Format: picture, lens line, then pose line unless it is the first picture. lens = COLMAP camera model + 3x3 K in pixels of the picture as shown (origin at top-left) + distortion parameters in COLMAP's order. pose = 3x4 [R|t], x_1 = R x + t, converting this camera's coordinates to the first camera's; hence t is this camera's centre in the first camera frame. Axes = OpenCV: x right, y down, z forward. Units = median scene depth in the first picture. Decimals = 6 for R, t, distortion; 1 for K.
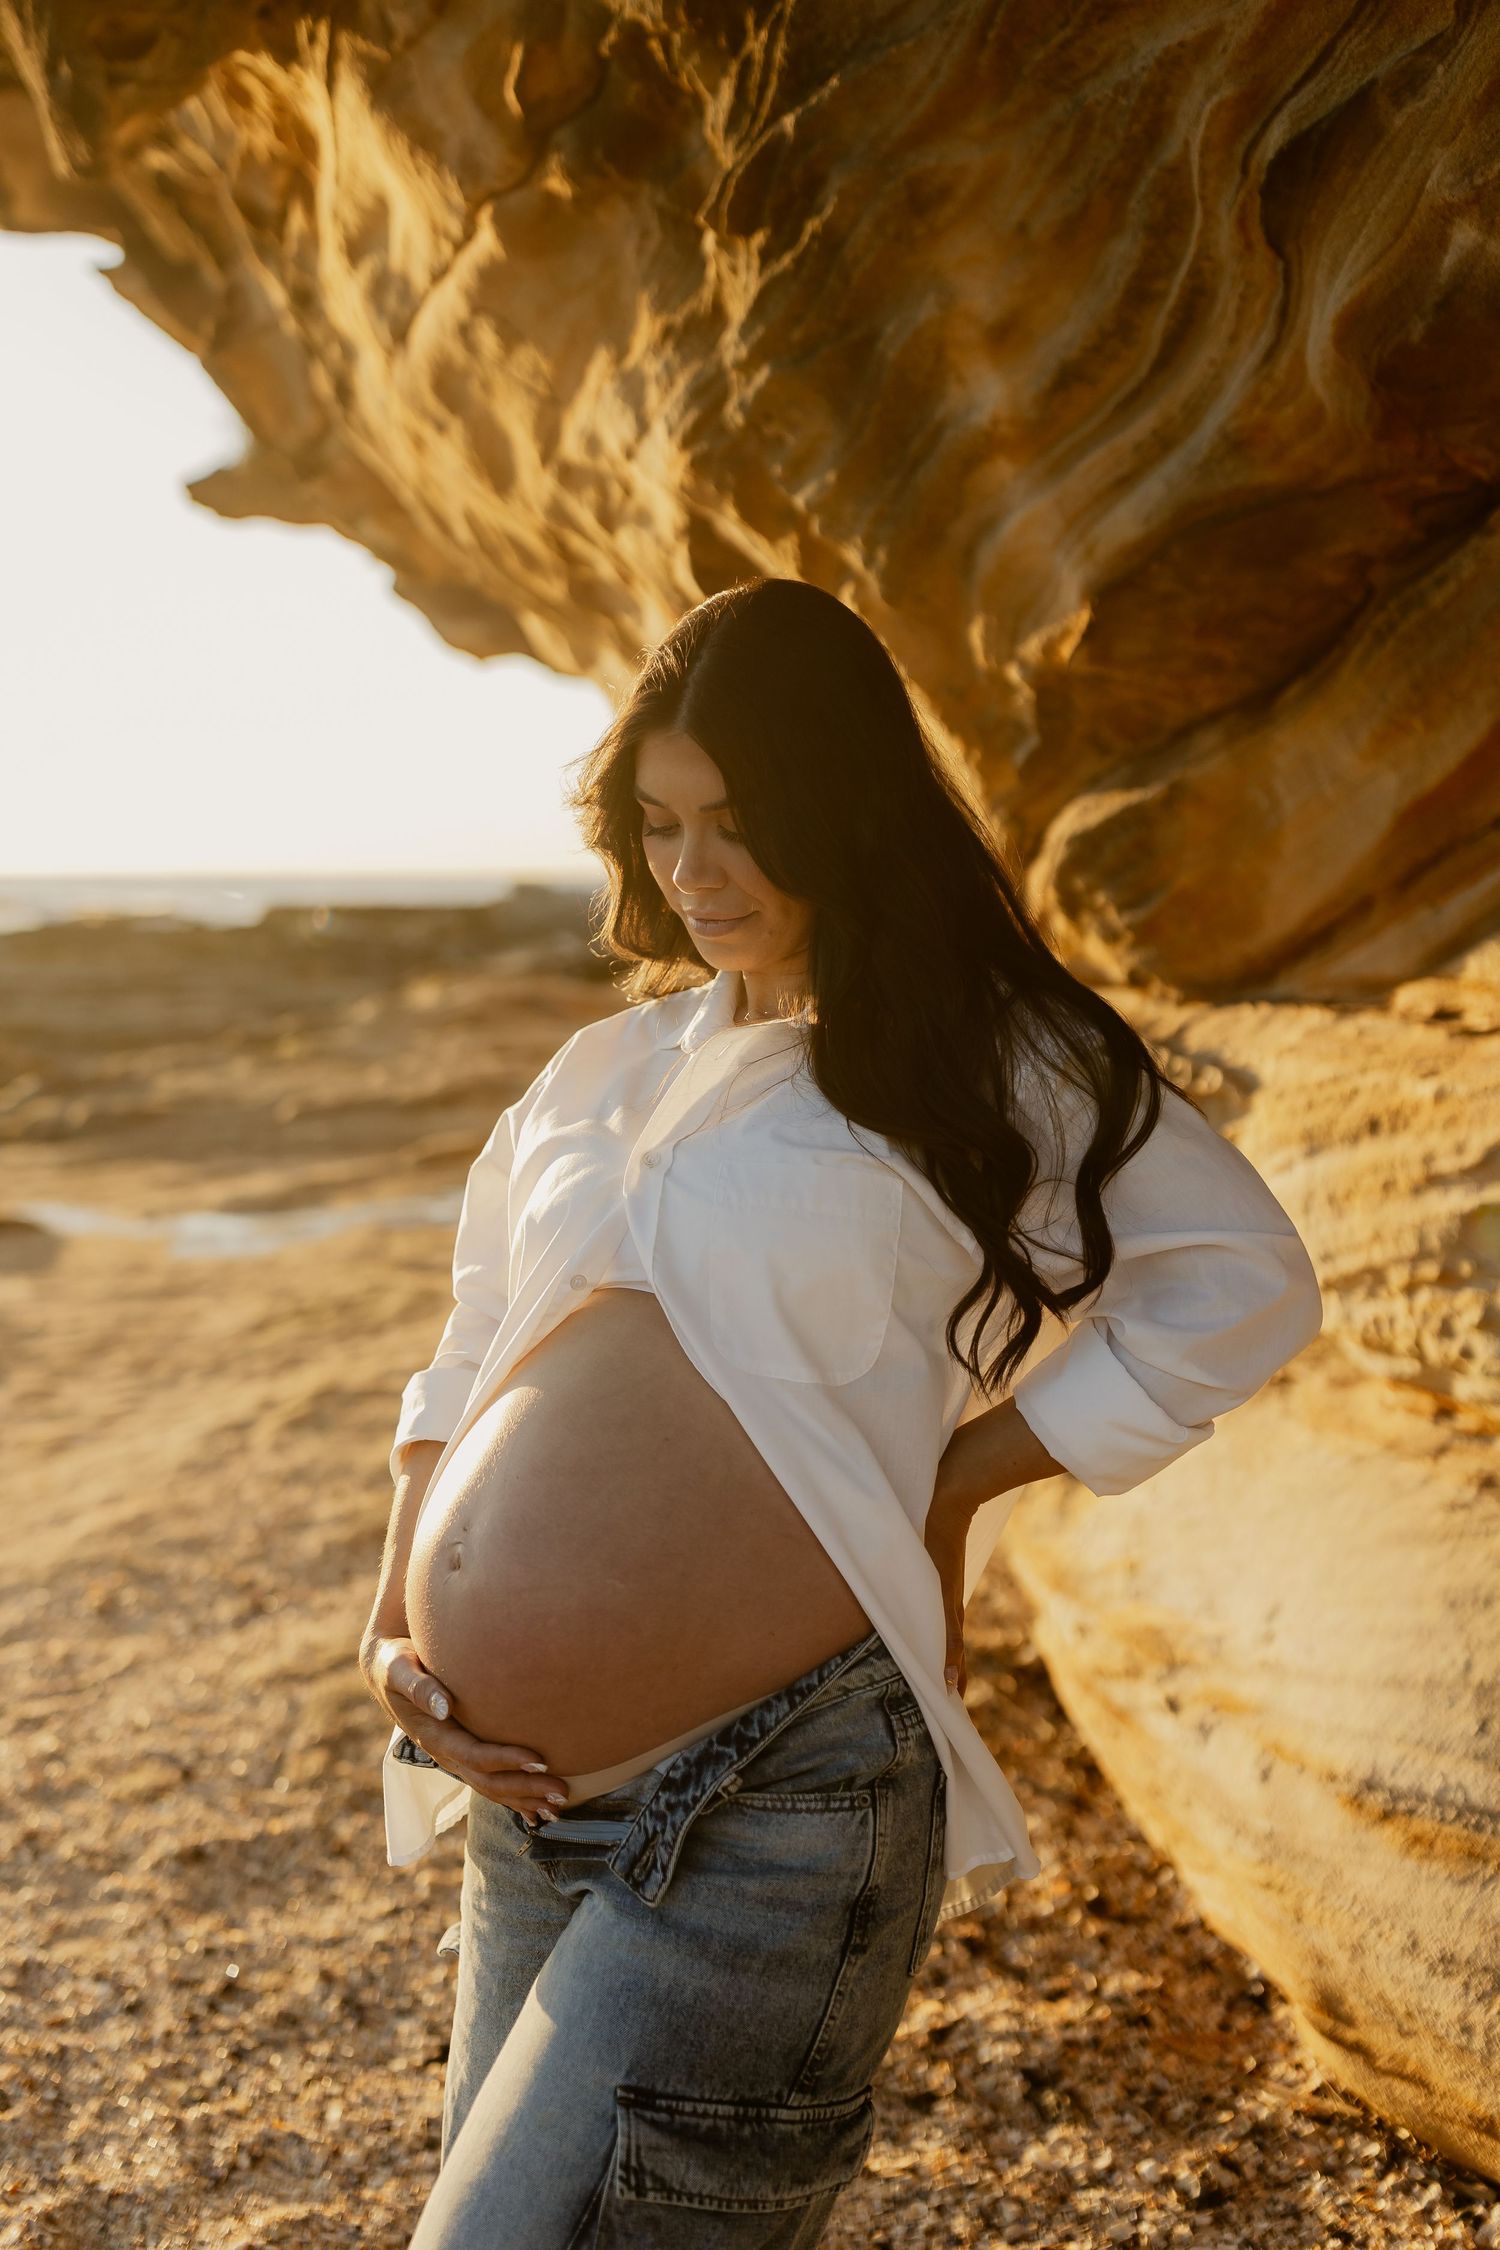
lens RADIAL K [[2602.6, 0, 646.8], [0, 2602.6, 1165.1], [0, 0, 1]] dist [0.002520, -0.004929]
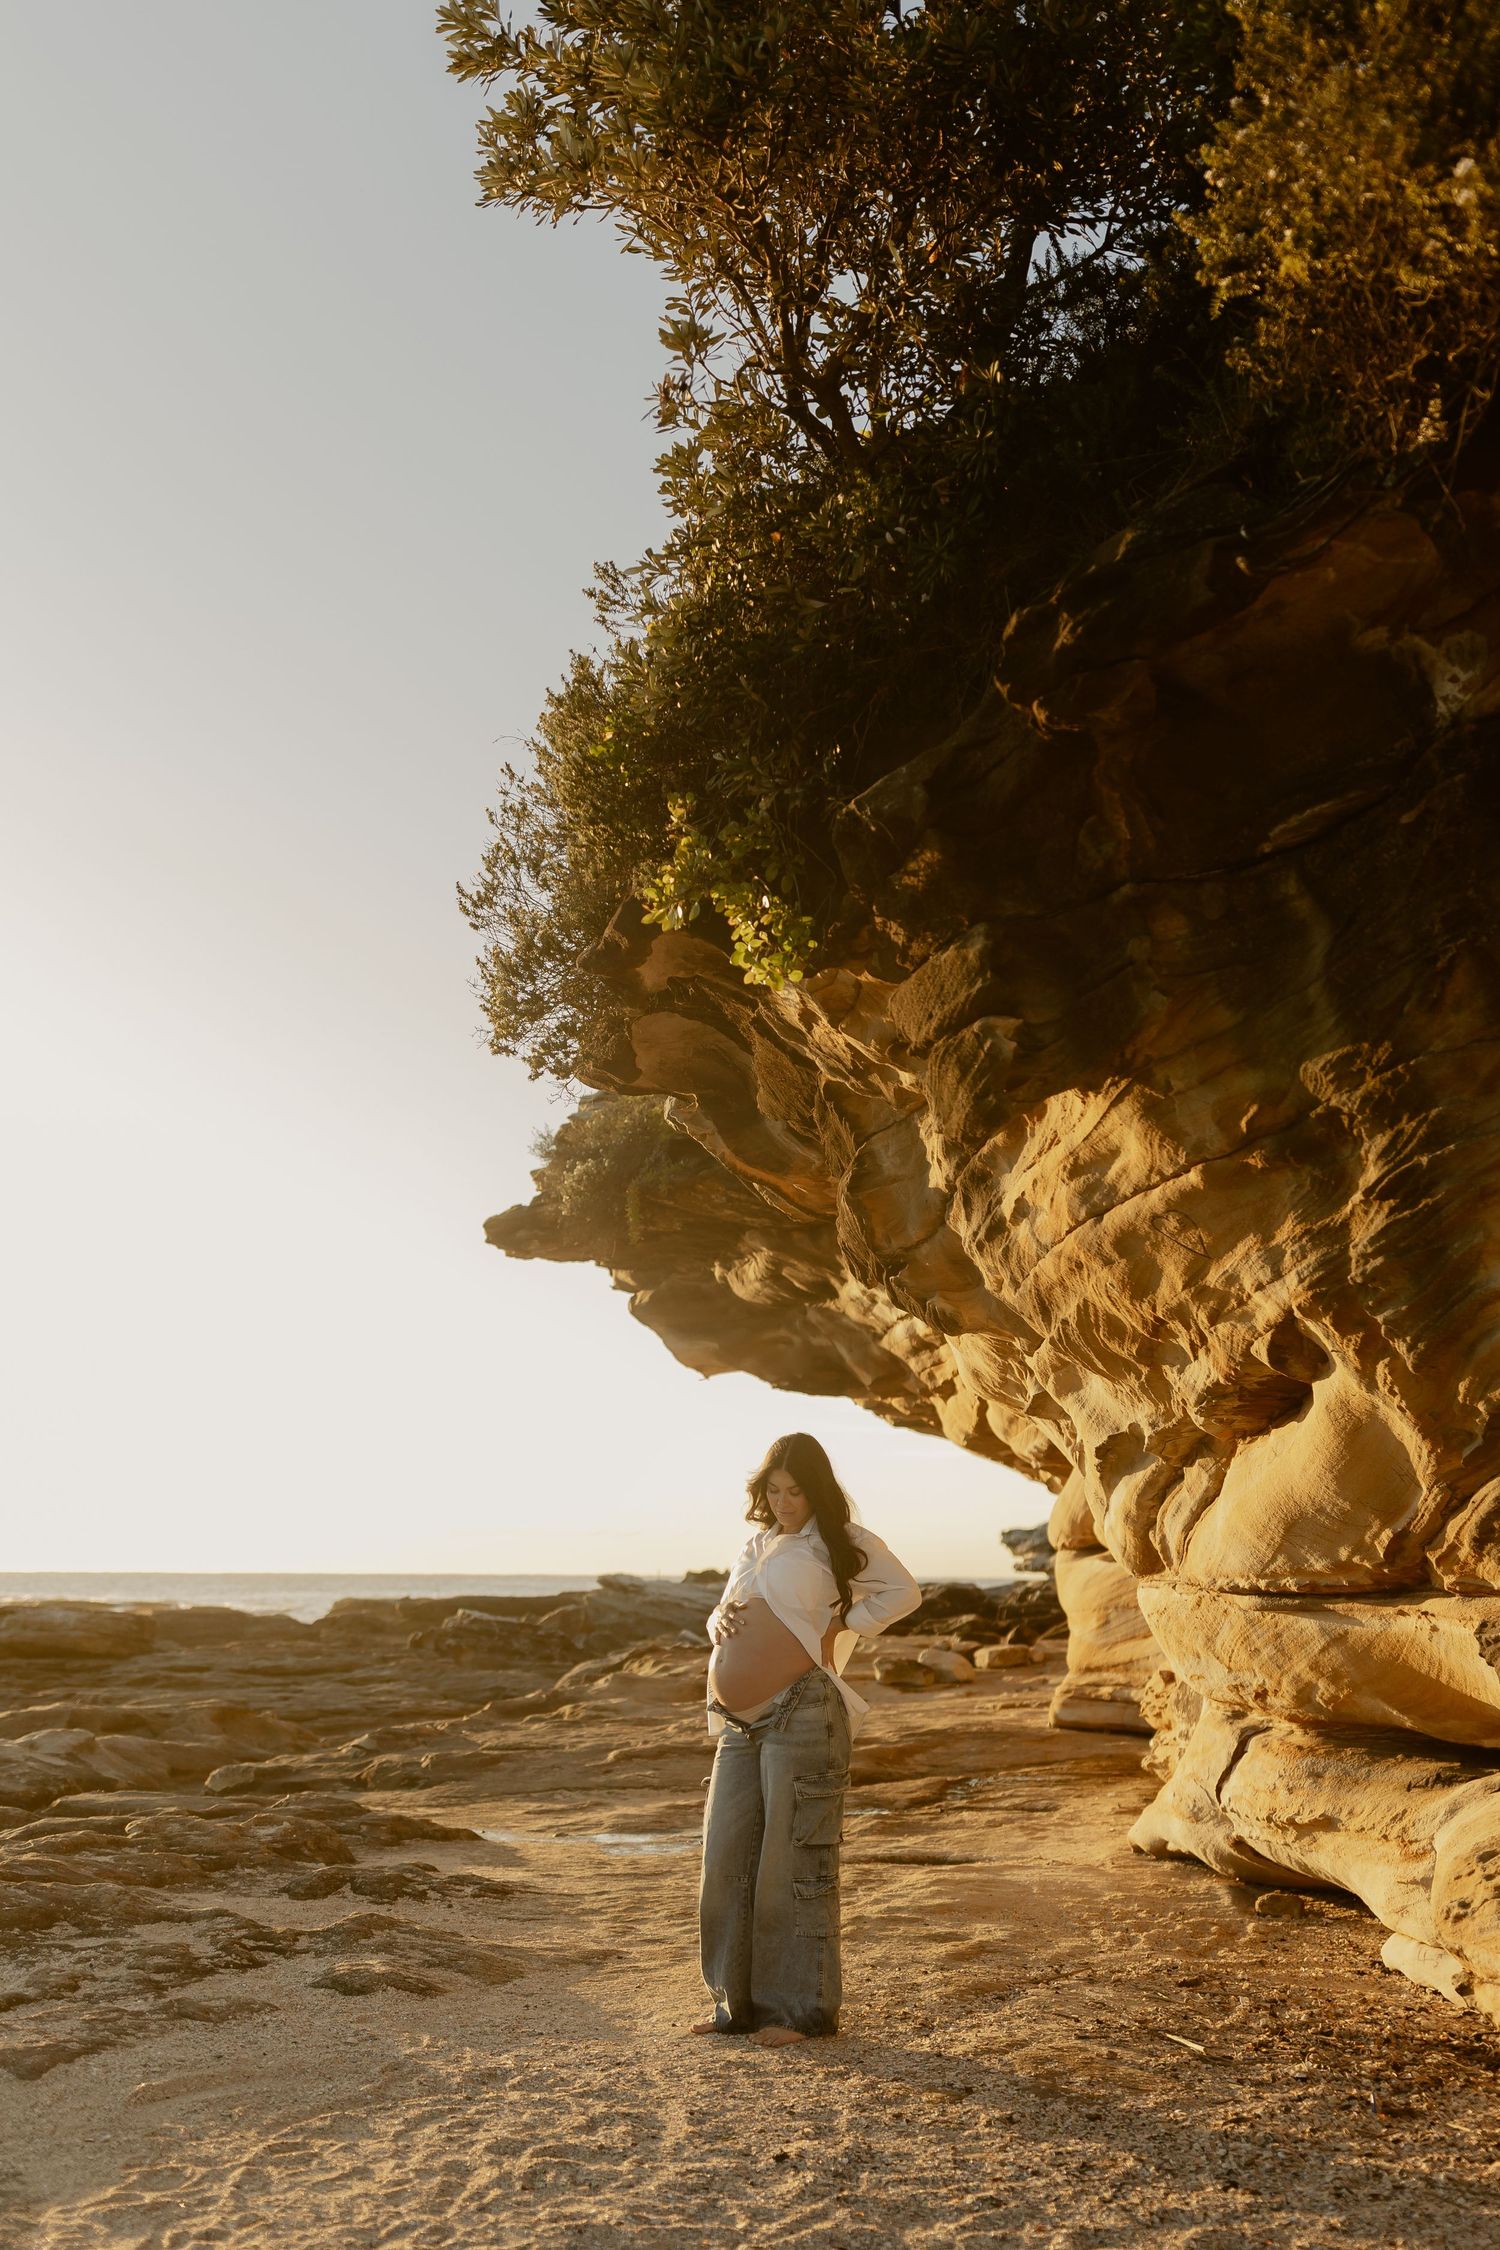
lens RADIAL K [[2761.9, 0, 750.0], [0, 2761.9, 1125.0], [0, 0, 1]] dist [0.007411, -0.032756]
pose [[0.998979, 0.008357, 0.044400, -0.517364], [0.004037, 0.962300, -0.271960, 0.167438], [-0.044999, 0.271861, 0.961284, -1.020329]]
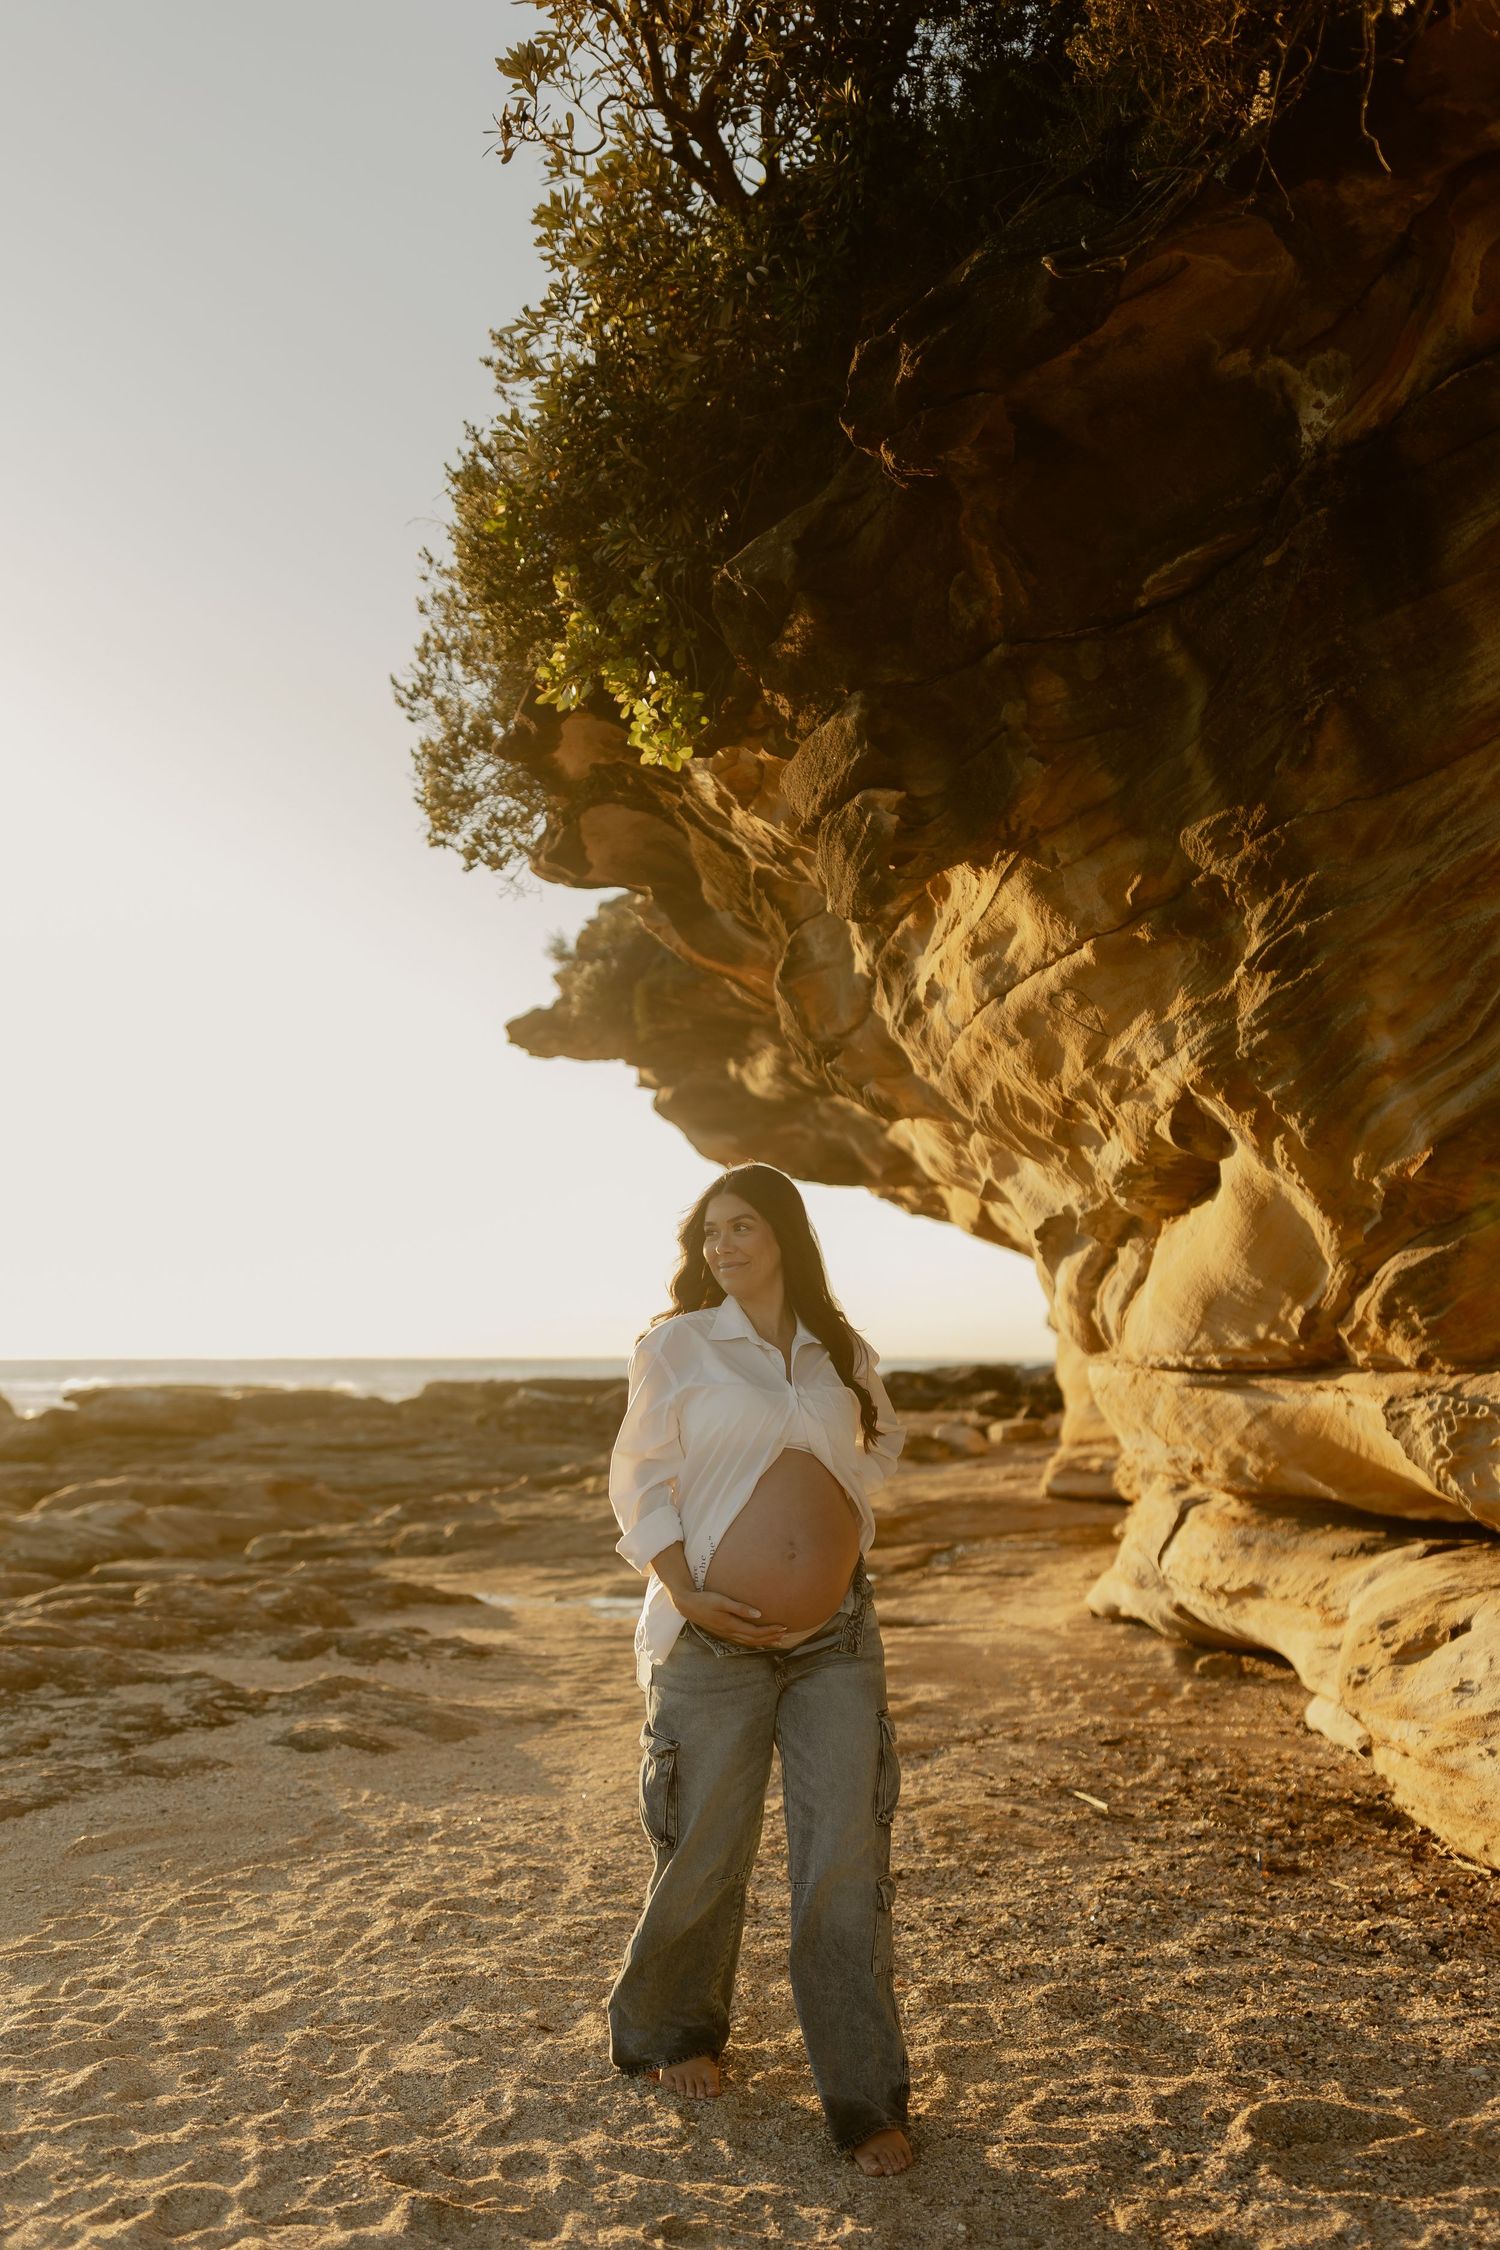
lens RADIAL K [[2583.0, 0, 698.7], [0, 2583.0, 1267.7], [0, 0, 1]] dist [0.009196, -0.049146]
pose [[0.999952, -0.005328, -0.008165, -0.354587], [0.004058, 0.988936, -0.148288, 0.152920], [0.008865, 0.148248, 0.988911, -0.876579]]
